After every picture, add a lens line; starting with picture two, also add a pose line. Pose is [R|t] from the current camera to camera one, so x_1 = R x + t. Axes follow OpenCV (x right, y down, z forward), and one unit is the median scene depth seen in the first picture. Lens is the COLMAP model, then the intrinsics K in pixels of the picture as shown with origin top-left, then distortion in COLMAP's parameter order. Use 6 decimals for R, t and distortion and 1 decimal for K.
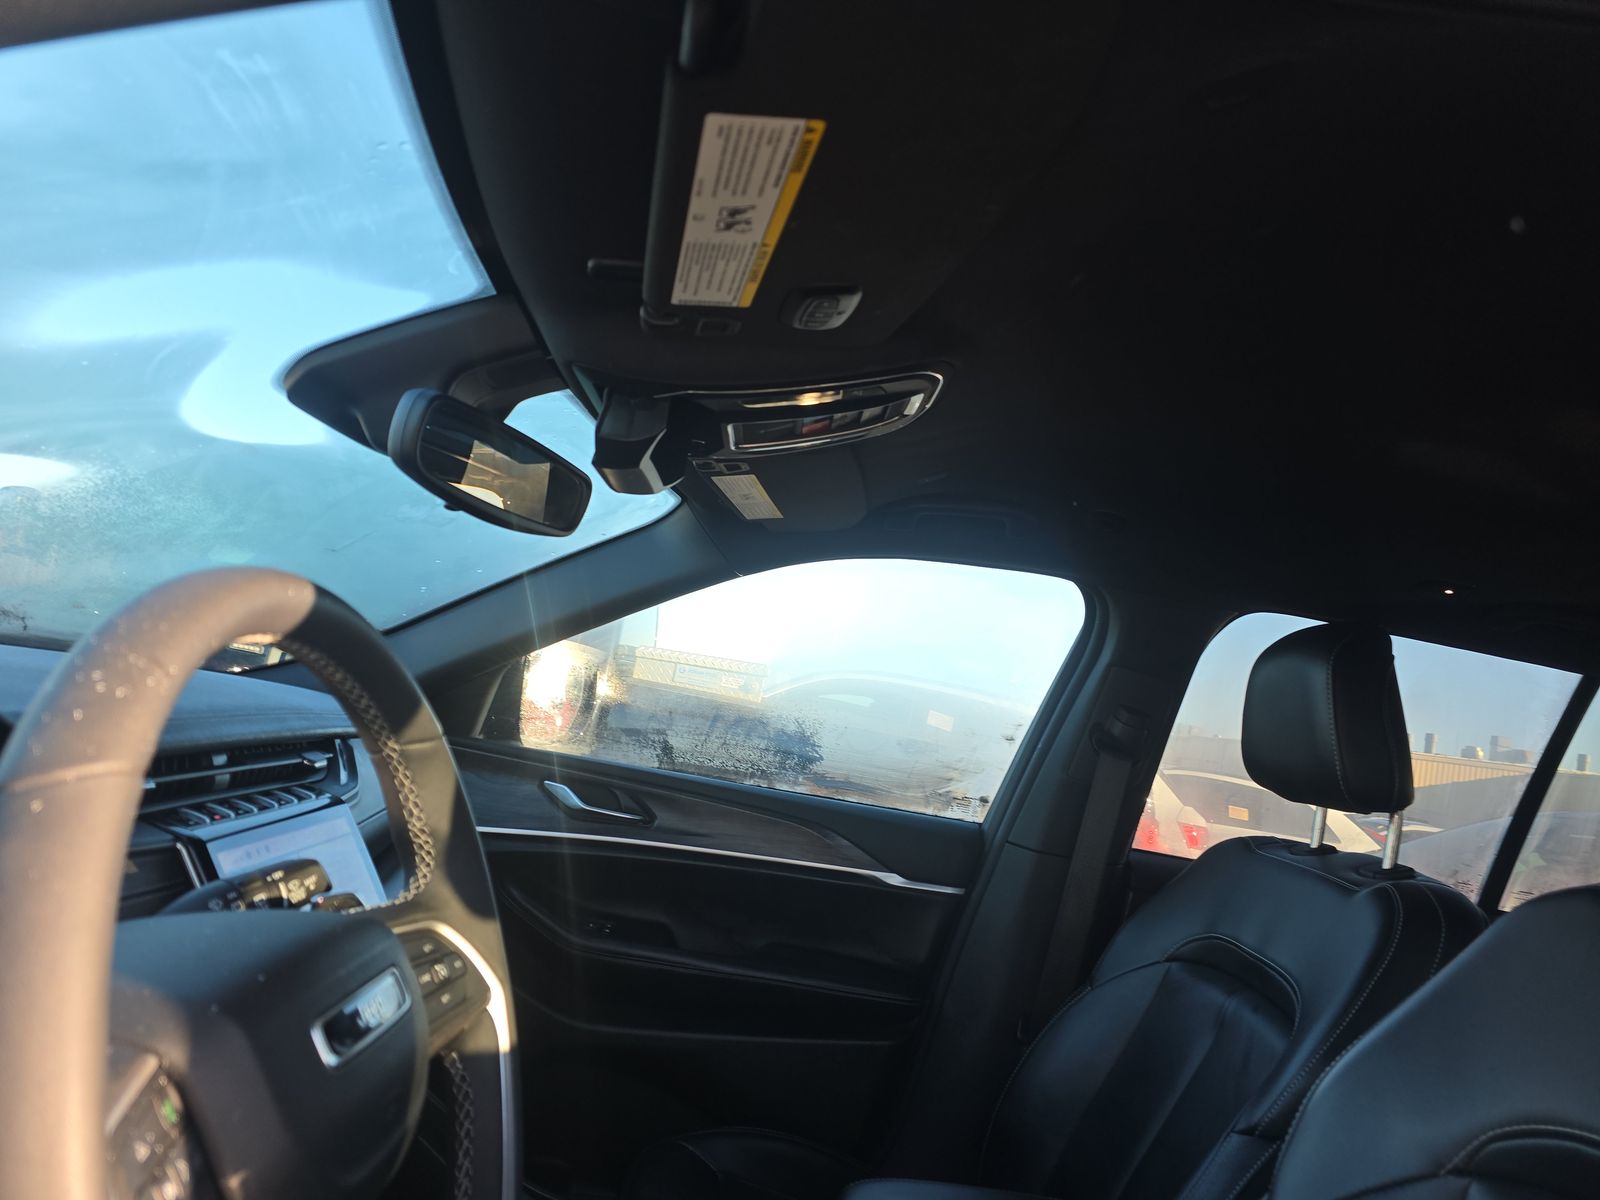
lens RADIAL K [[1091.6, 0, 804.2], [0, 1091.6, 607.6], [0, 0, 1]] dist [0.056656, -0.010730]
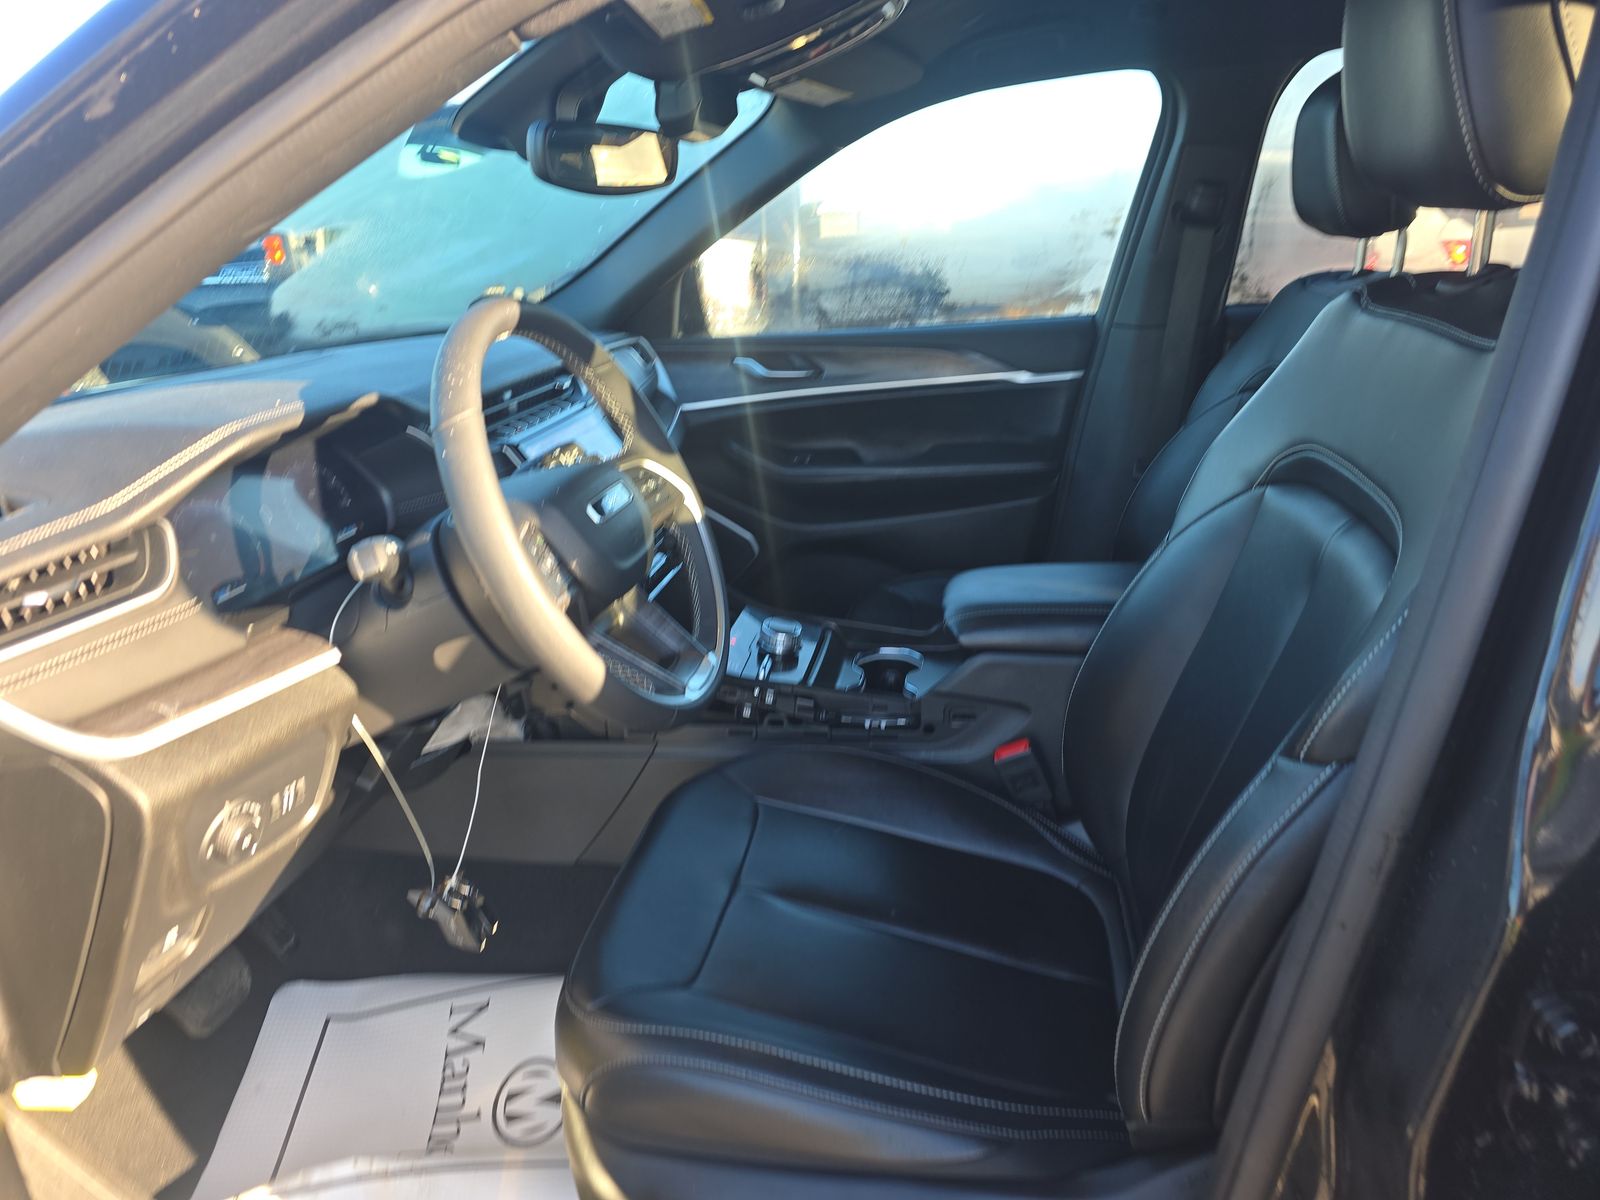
lens RADIAL K [[1091.6, 0, 796.0], [0, 1091.6, 604.2], [0, 0, 1]] dist [0.056656, -0.010730]
pose [[0.950679, -0.152854, -0.269897, 0.138556], [0.248522, 0.896026, 0.367932, -0.040234], [0.185595, -0.416861, 0.889821, -0.254292]]
